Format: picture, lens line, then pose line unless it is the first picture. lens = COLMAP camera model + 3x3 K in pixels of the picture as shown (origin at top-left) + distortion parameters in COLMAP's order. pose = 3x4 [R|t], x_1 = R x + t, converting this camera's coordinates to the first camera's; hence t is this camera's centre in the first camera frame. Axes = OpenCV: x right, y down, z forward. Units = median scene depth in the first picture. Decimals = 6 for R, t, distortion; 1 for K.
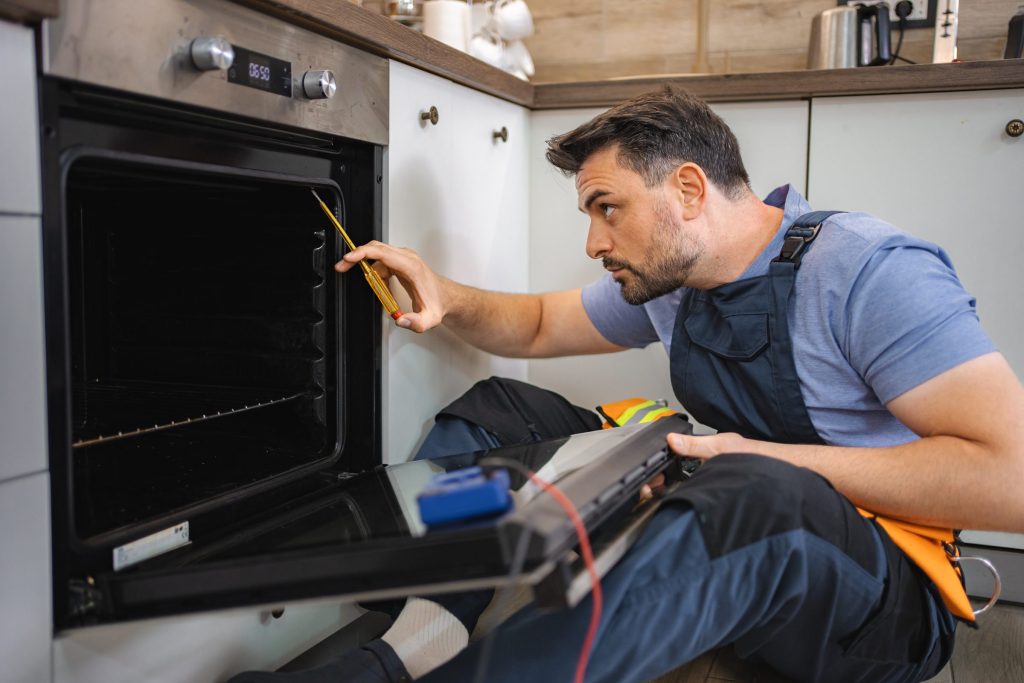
lens RADIAL K [[933.1, 0, 595.4], [0, 933.1, 337.3], [0, 0, 1]] dist [-0.087885, 0.191194]
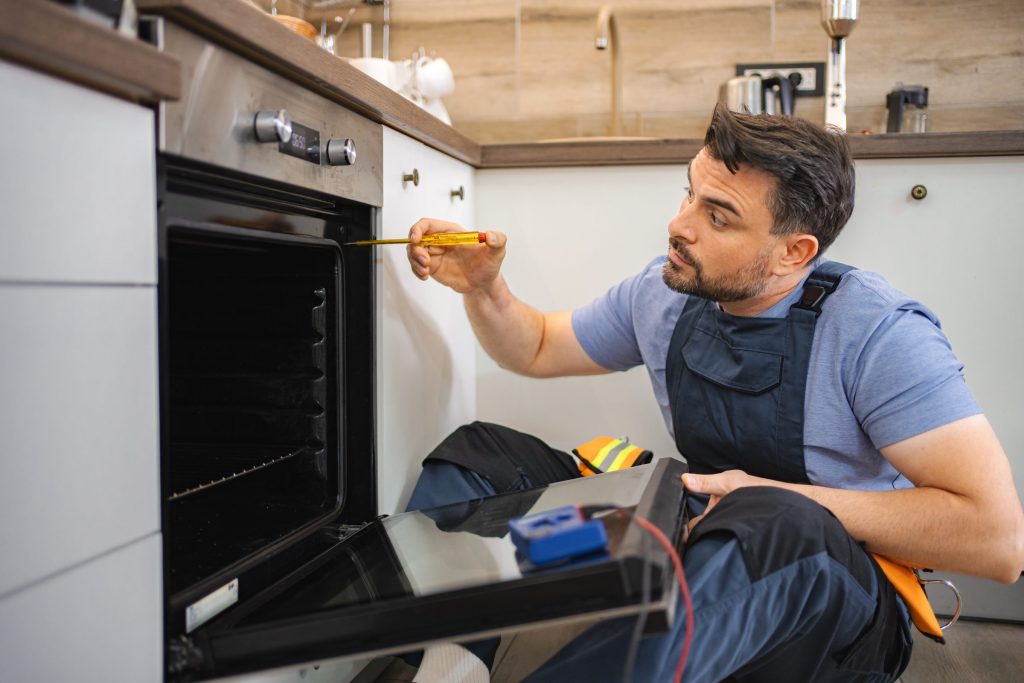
lens RADIAL K [[933.1, 0, 595.4], [0, 933.1, 337.3], [0, 0, 1]] dist [-0.087885, 0.191194]
pose [[0.985809, -0.016543, 0.167054, -0.188247], [0.024314, 0.998710, -0.044580, -0.009370], [-0.166101, 0.048009, 0.984939, -0.069093]]
